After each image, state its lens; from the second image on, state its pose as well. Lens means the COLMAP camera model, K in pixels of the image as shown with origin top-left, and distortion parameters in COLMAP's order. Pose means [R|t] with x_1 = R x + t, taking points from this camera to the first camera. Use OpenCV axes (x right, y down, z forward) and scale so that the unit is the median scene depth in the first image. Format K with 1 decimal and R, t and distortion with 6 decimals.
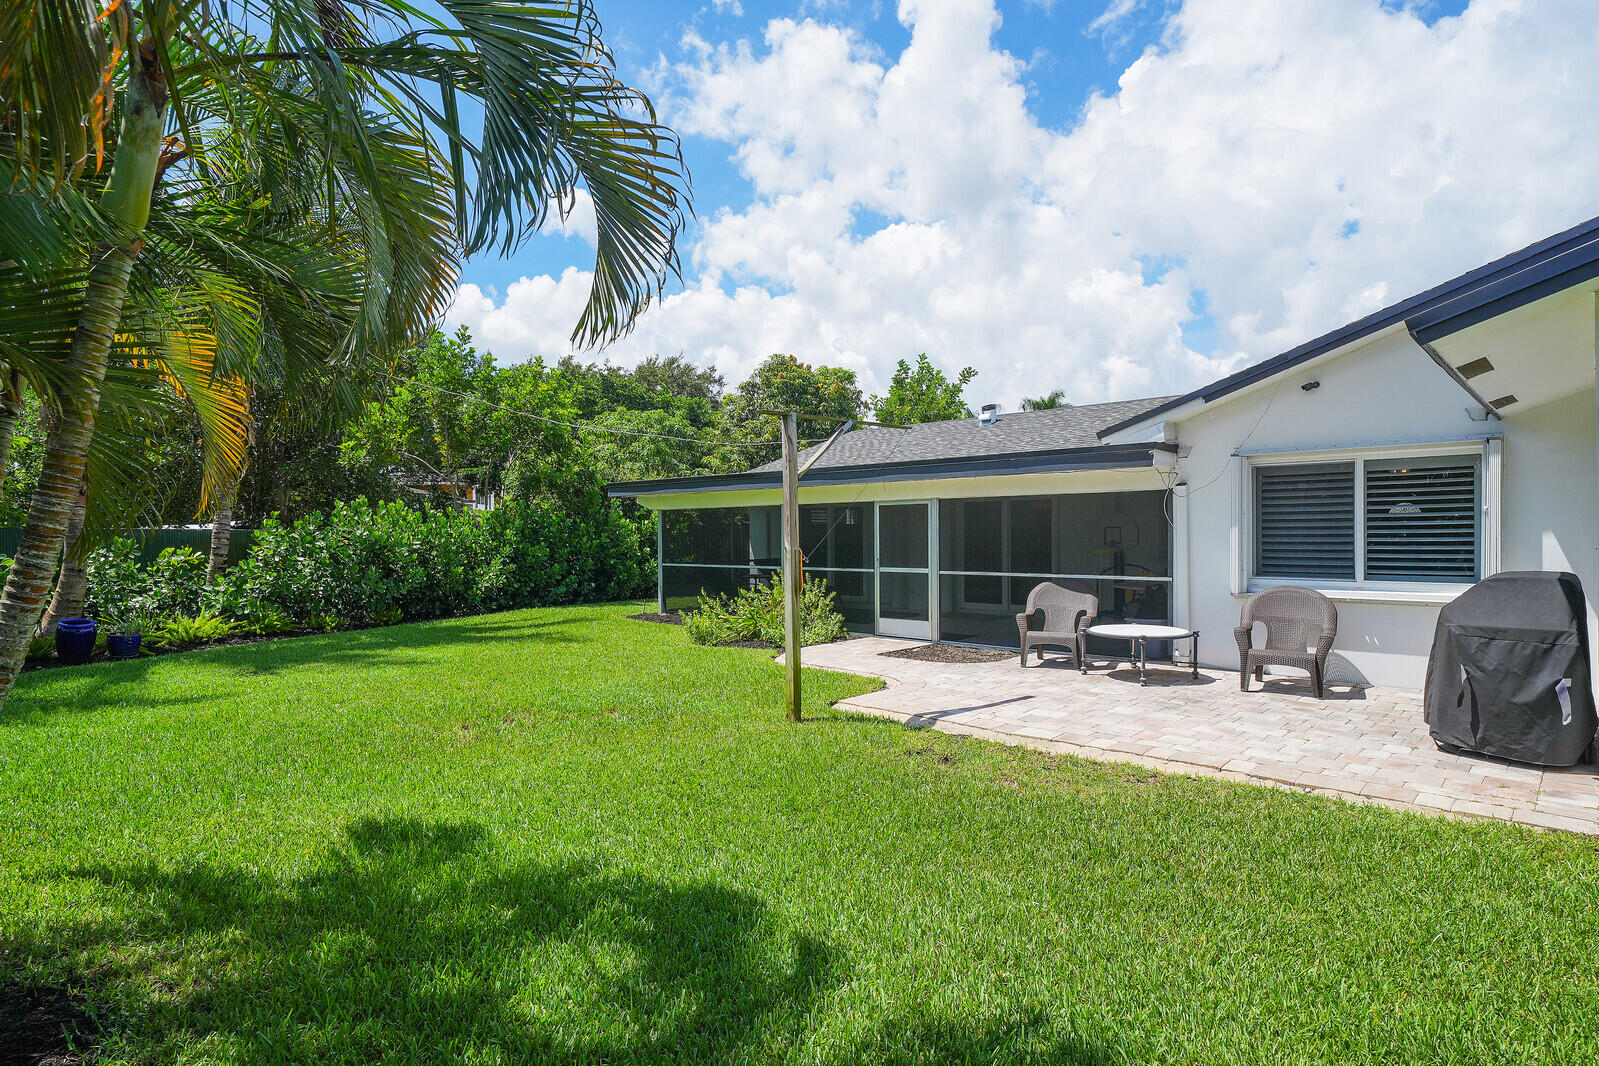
lens RADIAL K [[835.8, 0, 795.4], [0, 835.8, 541.5], [0, 0, 1]] dist [0.016836, 0.000327]
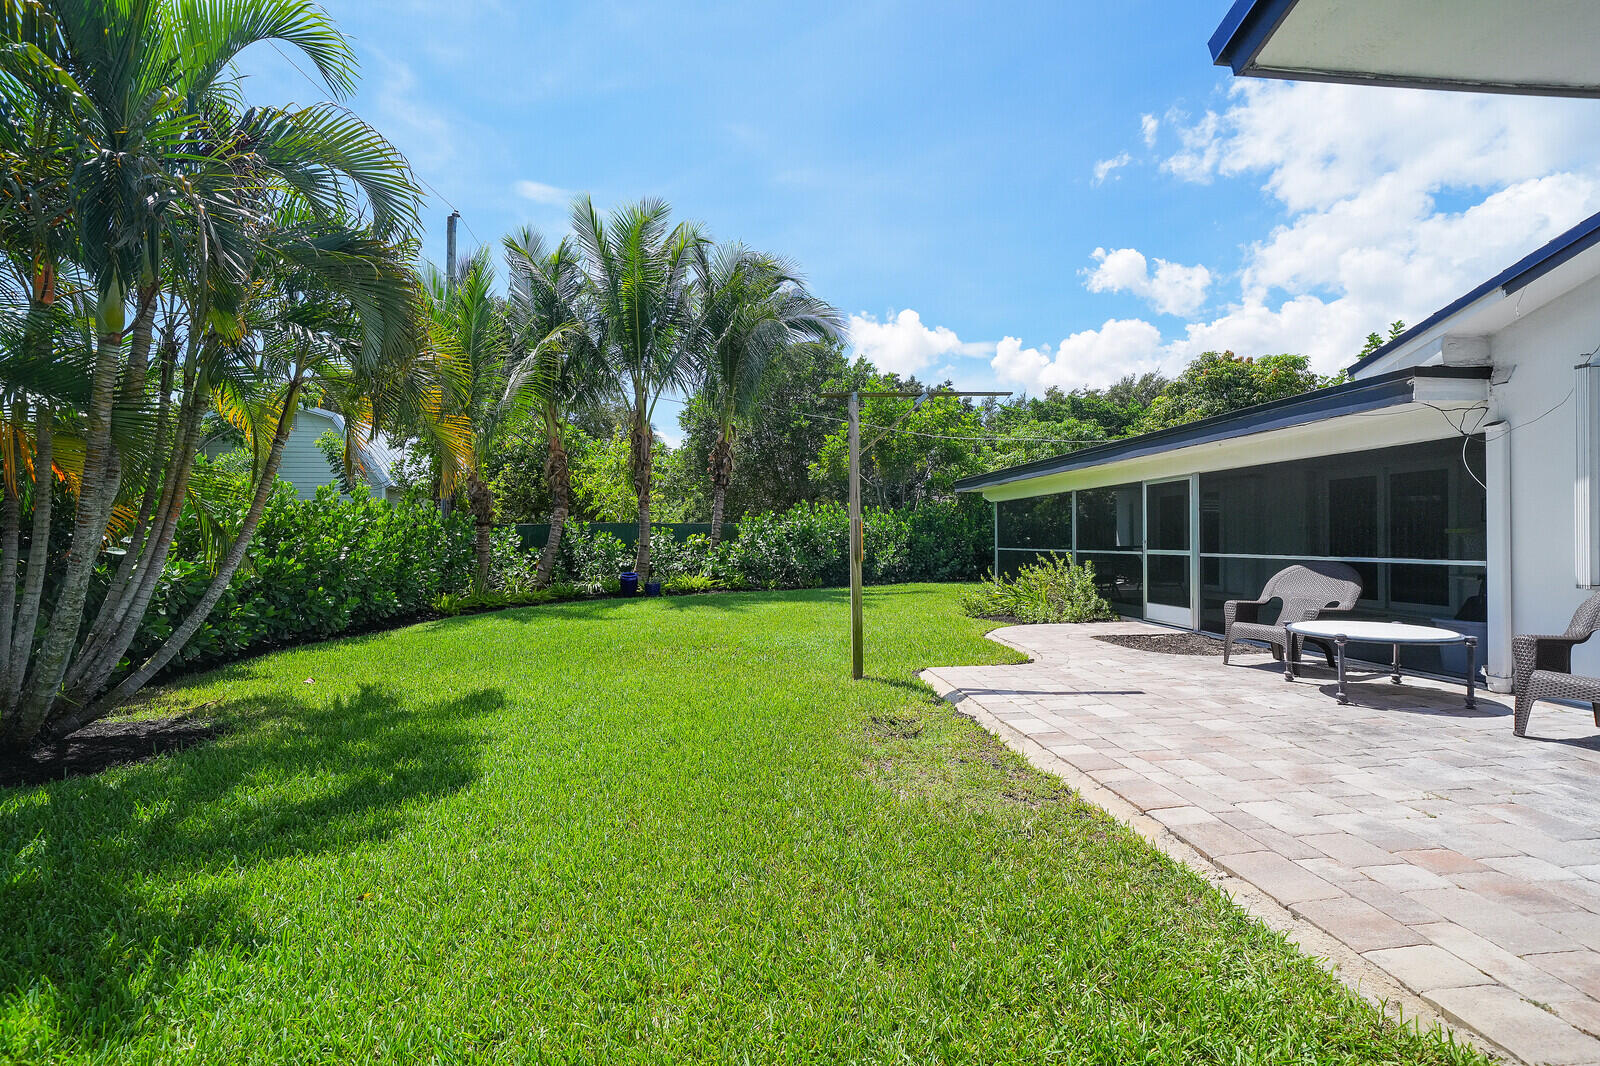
lens RADIAL K [[649.0, 0, 807.3], [0, 649.0, 531.6], [0, 0, 1]] dist [-0.000355, 0.000437]
pose [[0.762447, -0.006503, -0.647018, 0.343624], [-0.003070, 0.999902, -0.013668, 0.026051], [0.647044, 0.012408, 0.762352, 0.220884]]
